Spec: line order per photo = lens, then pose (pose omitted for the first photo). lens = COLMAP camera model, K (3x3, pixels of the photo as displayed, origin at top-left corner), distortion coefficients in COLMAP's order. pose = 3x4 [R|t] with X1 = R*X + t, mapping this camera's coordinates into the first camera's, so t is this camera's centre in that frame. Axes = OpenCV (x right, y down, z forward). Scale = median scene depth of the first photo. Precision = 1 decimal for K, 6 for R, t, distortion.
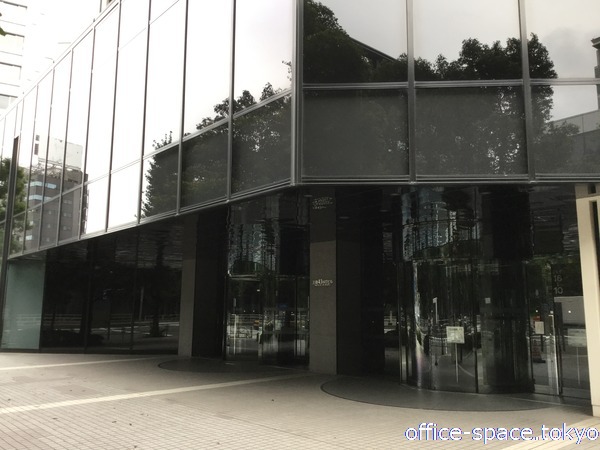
lens RADIAL K [[518.4, 0, 301.3], [0, 518.4, 237.1], [0, 0, 1]] dist [0.080859, -0.000590]
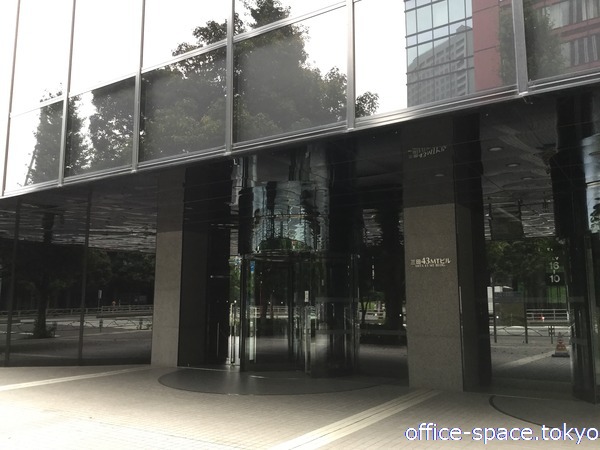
lens RADIAL K [[544.4, 0, 300.0], [0, 544.4, 225.0], [0, 0, 1]] dist [0.009365, 0.006435]
pose [[0.967593, 0.032307, 0.250438, -0.204530], [-0.031243, 0.999478, -0.008224, 0.031152], [-0.250573, 0.000133, 0.968098, 0.207573]]
